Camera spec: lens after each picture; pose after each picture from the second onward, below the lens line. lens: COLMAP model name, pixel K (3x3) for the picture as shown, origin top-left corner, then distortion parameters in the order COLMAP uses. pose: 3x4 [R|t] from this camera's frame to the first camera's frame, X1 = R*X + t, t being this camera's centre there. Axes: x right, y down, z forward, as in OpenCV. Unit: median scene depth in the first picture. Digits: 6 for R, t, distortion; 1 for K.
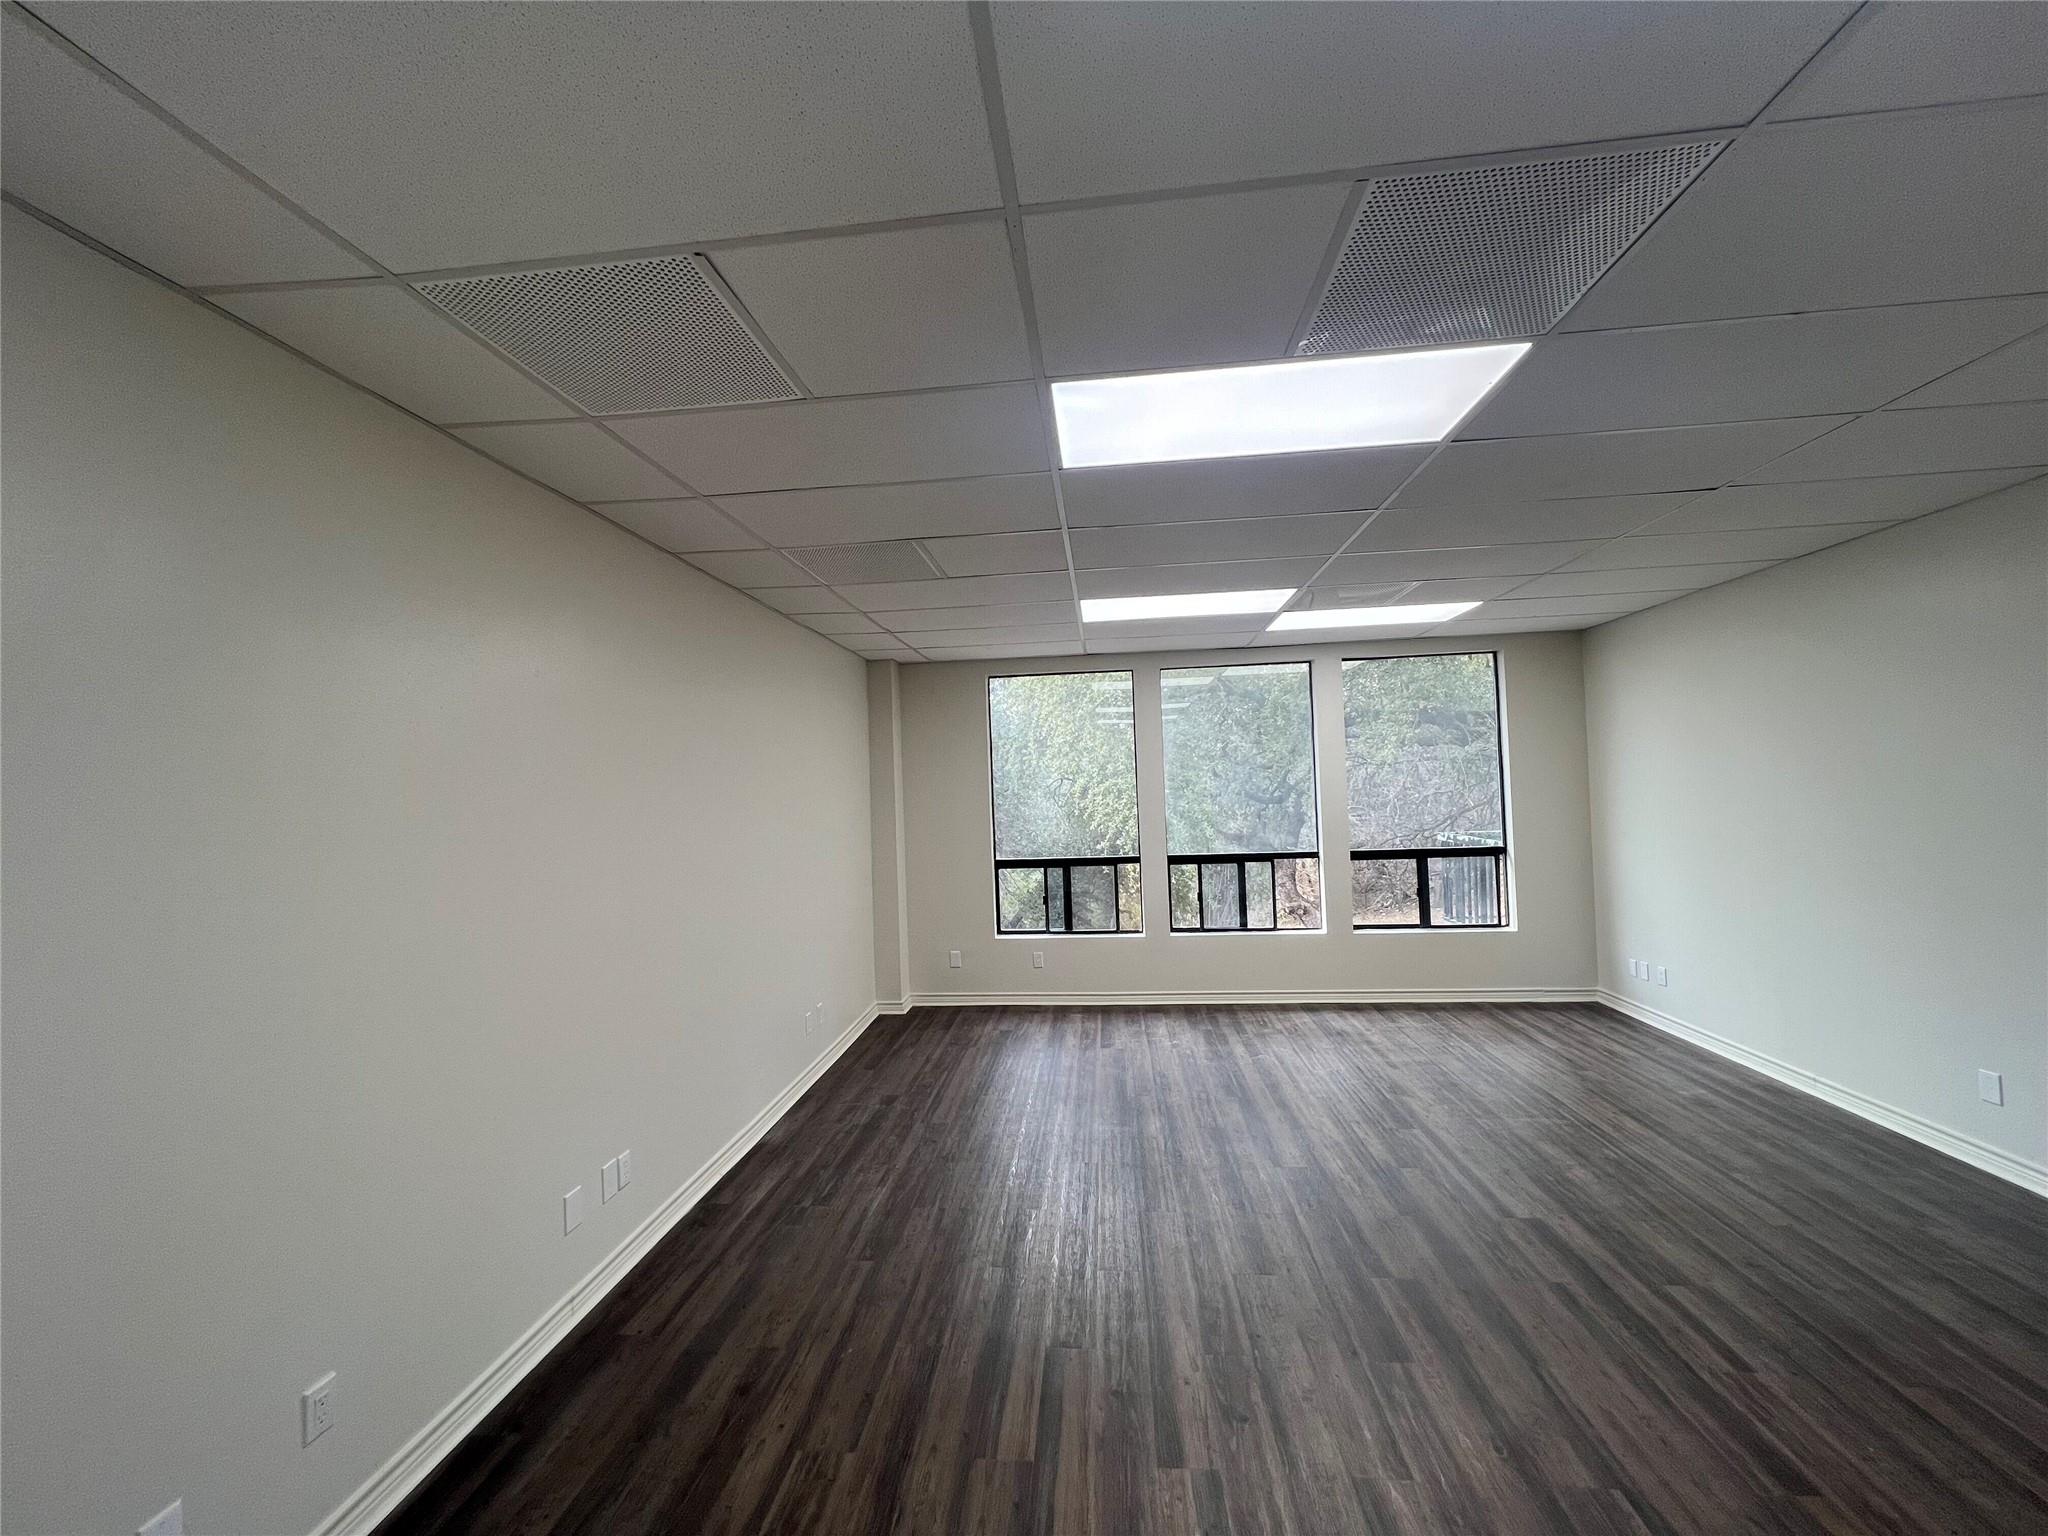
lens RADIAL K [[815.6, 0, 1031.1], [0, 815.6, 769.2], [0, 0, 1]] dist [-0.001157, 0.000544]
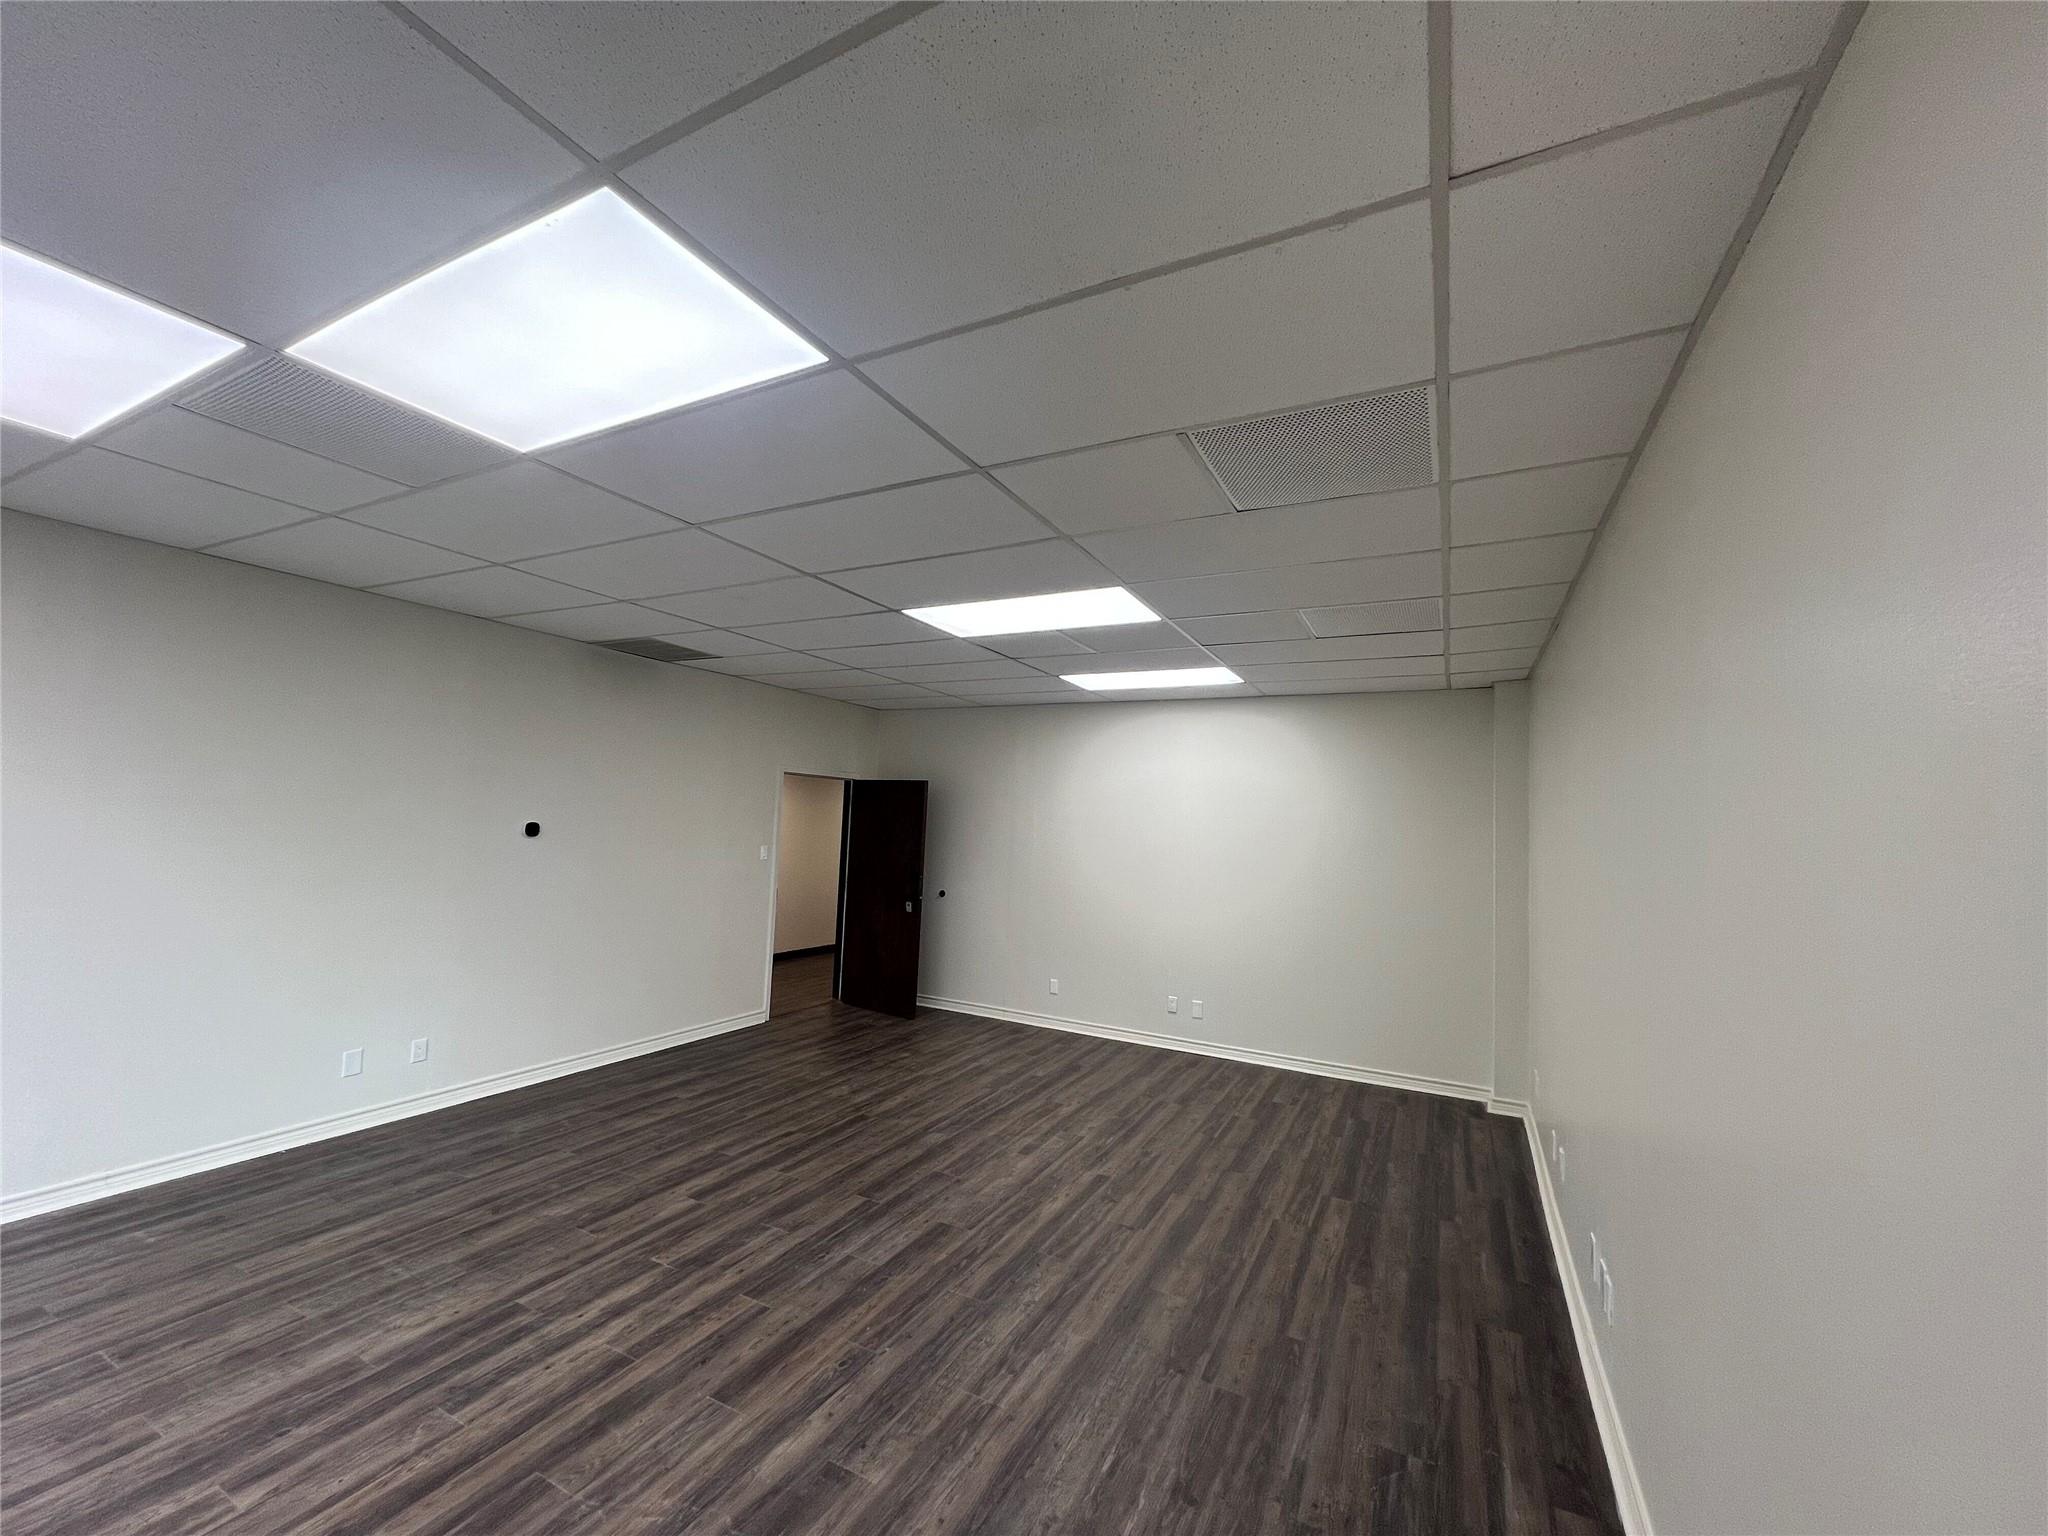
lens RADIAL K [[815.6, 0, 1021.6], [0, 815.6, 773.6], [0, 0, 1]] dist [-0.001157, 0.000544]
pose [[-0.925361, 0.019469, 0.378587, -0.162264], [-0.019866, 0.994817, -0.099717, 0.036437], [-0.378566, -0.099795, -0.920179, 1.189610]]
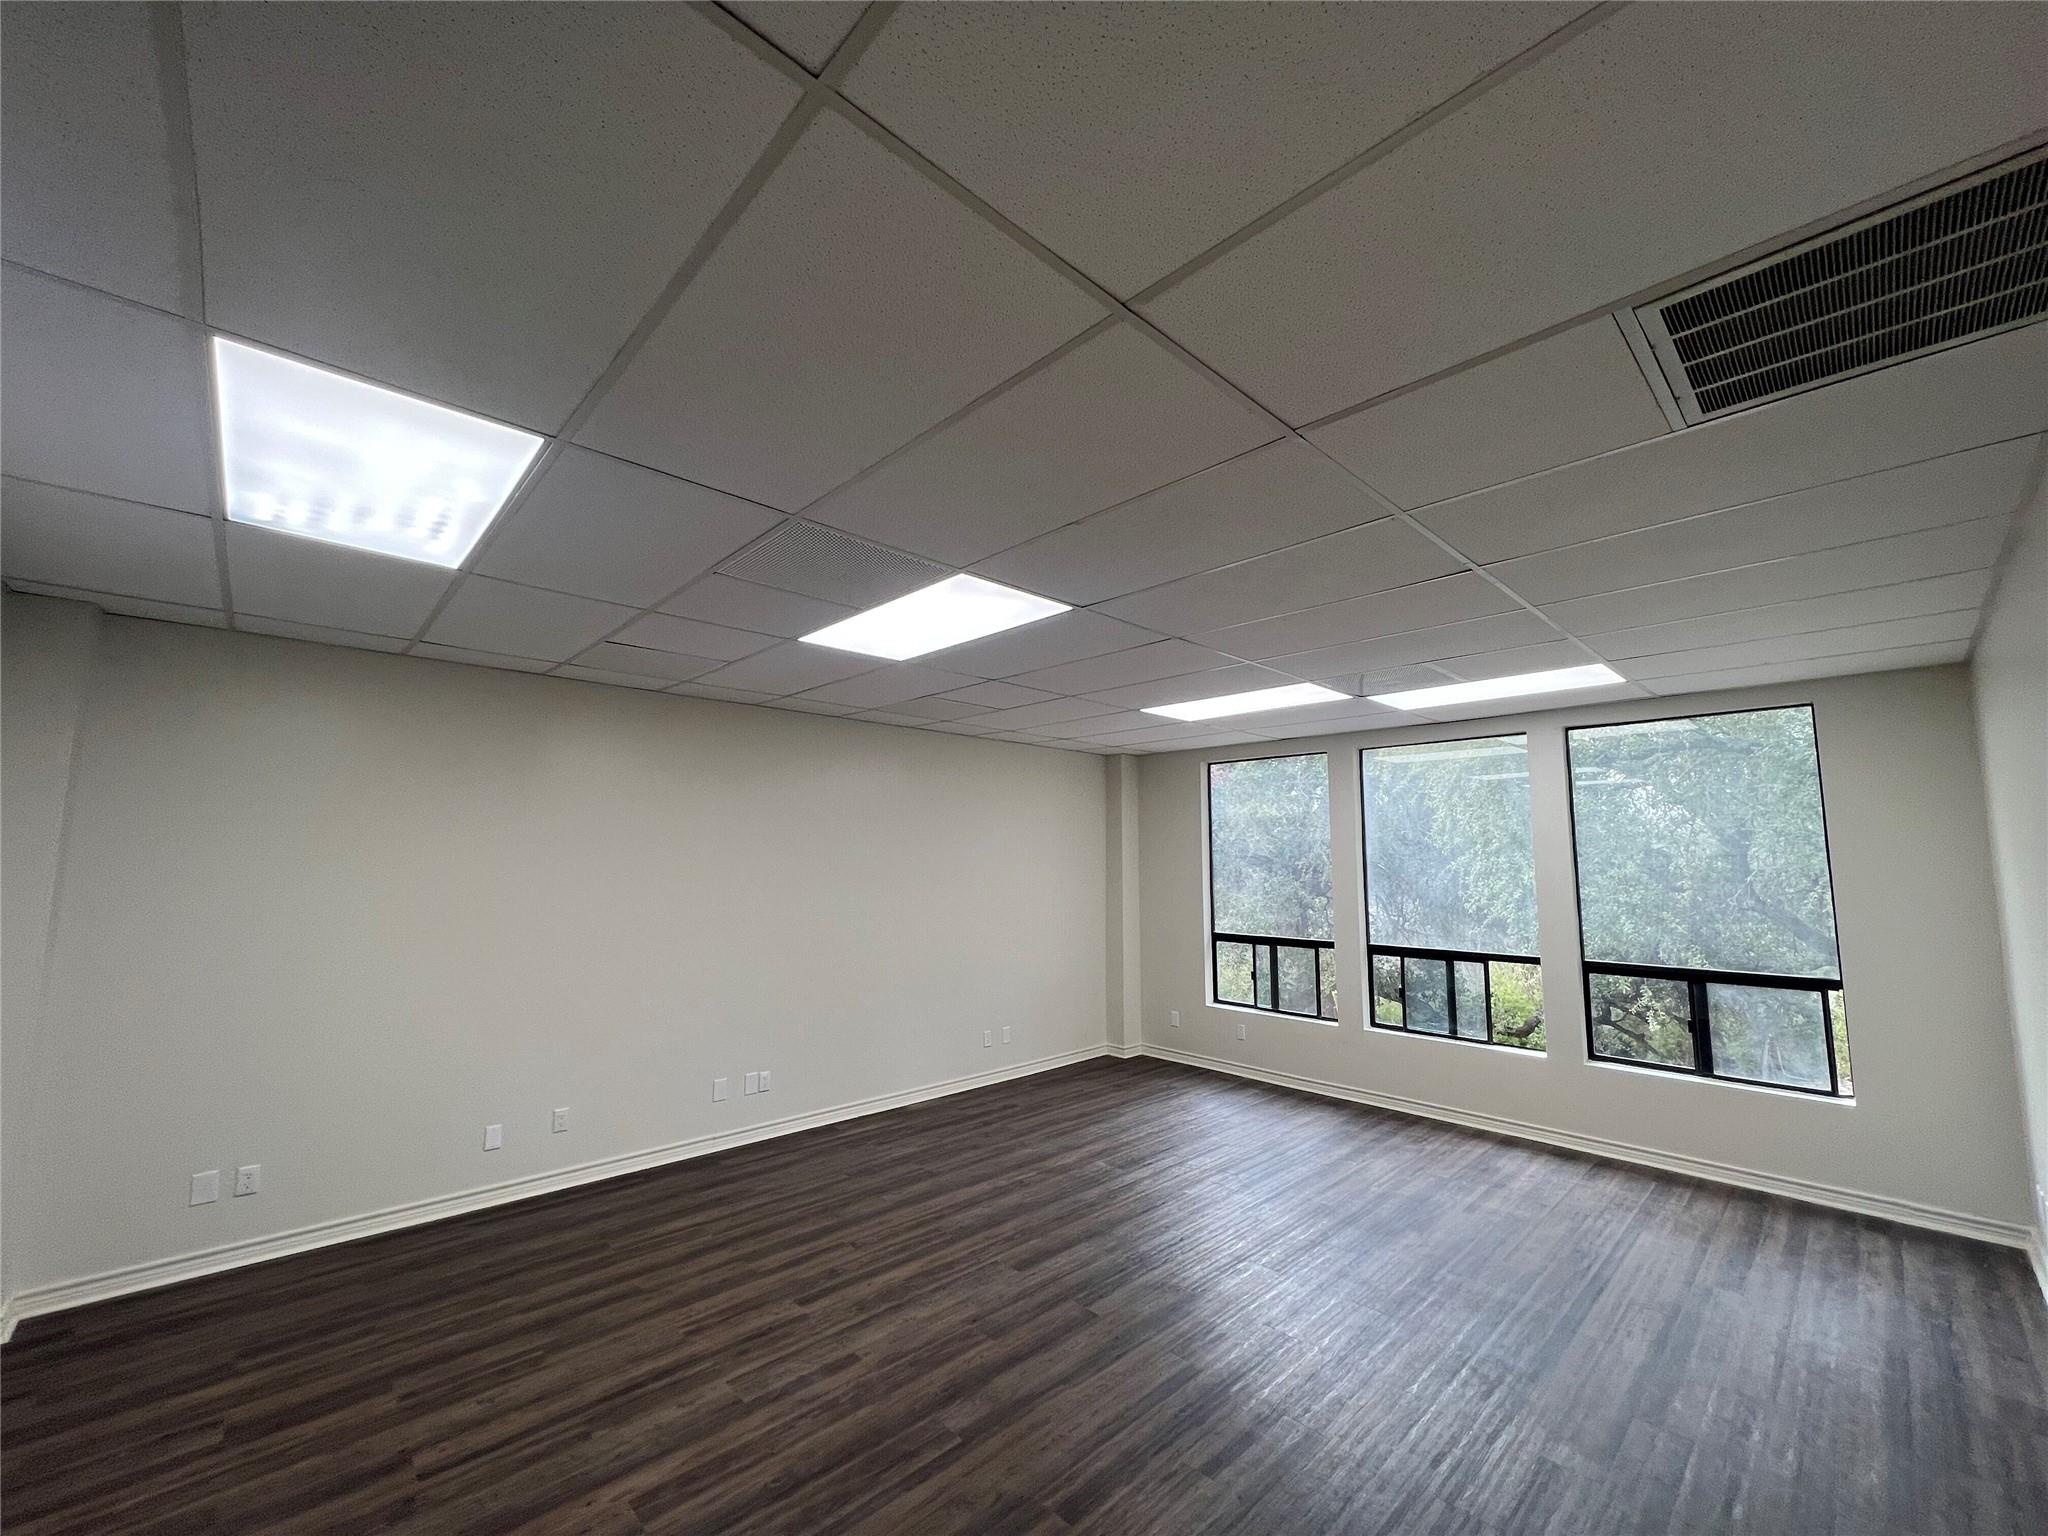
lens RADIAL K [[815.6, 0, 1028.2], [0, 815.6, 775.3], [0, 0, 1]] dist [-0.001157, 0.000544]
pose [[0.755228, -0.032178, -0.654671, 0.634991], [-0.012816, 0.997878, -0.063831, -0.032569], [0.655336, 0.056597, 0.753214, 0.014178]]
